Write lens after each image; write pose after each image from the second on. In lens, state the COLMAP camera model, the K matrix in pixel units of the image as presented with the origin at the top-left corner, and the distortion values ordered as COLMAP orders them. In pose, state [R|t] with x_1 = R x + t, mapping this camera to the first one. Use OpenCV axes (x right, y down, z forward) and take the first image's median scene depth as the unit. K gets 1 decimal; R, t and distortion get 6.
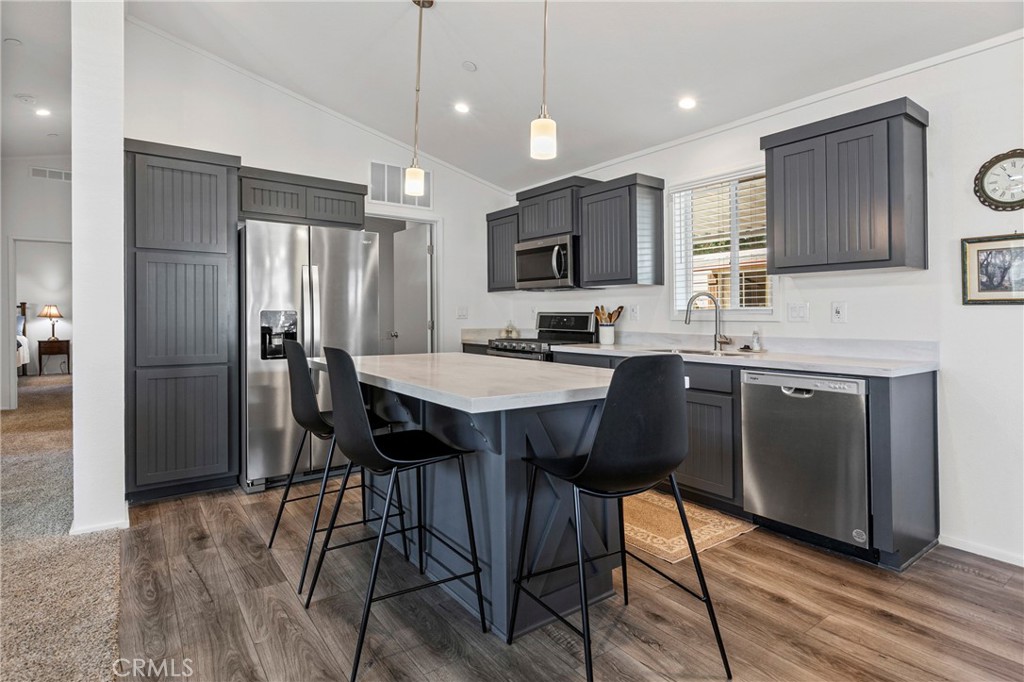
lens RADIAL K [[523.0, 0, 511.2], [0, 523.0, 328.3], [0, 0, 1]] dist [0.004003, 0.000619]
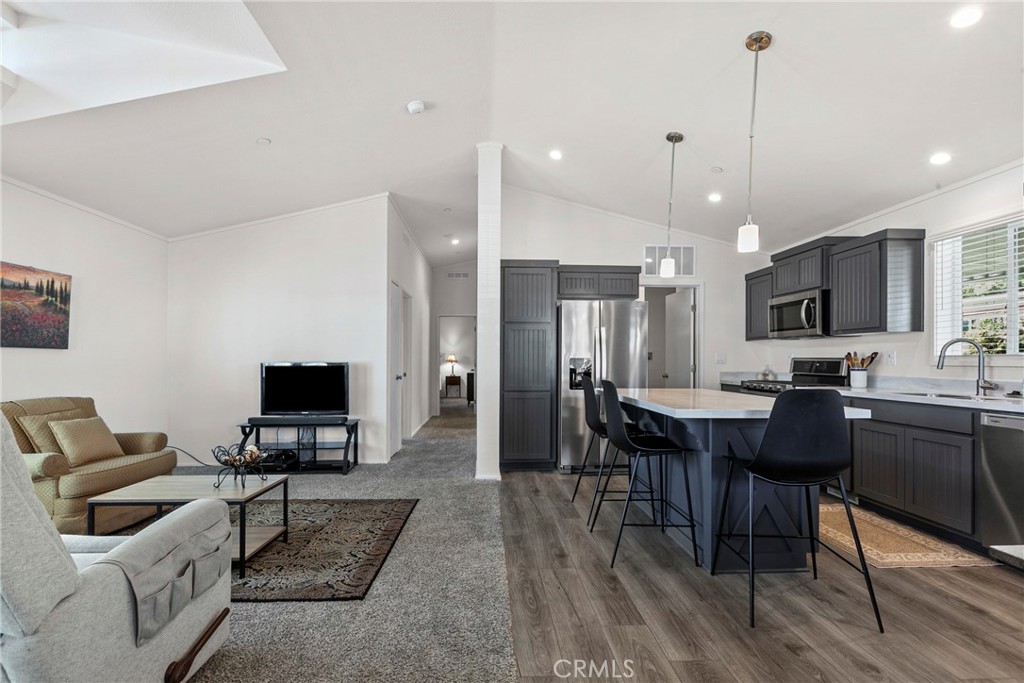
lens RADIAL K [[474.2, 0, 505.3], [0, 474.2, 363.9], [0, 0, 1]] dist [-0.011501, -0.000303]
pose [[0.833211, 0.003474, -0.552944, 0.179171], [-0.012109, 0.999855, -0.011966, 0.004316], [0.552822, 0.016666, 0.833133, -0.353814]]
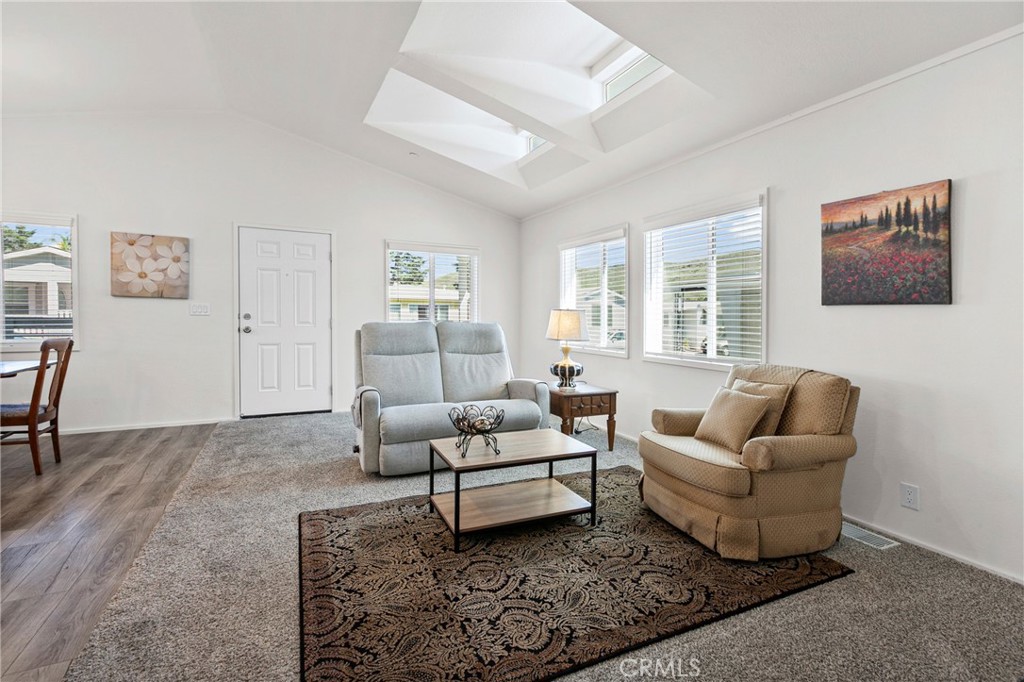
lens RADIAL K [[474.2, 0, 514.0], [0, 474.2, 332.2], [0, 0, 1]] dist [-0.011501, -0.000303]
pose [[-0.984569, -0.022545, 0.173538, -1.137105], [-0.012856, 0.998305, 0.056757, -0.029987], [-0.174524, 0.053650, -0.983190, 1.127258]]
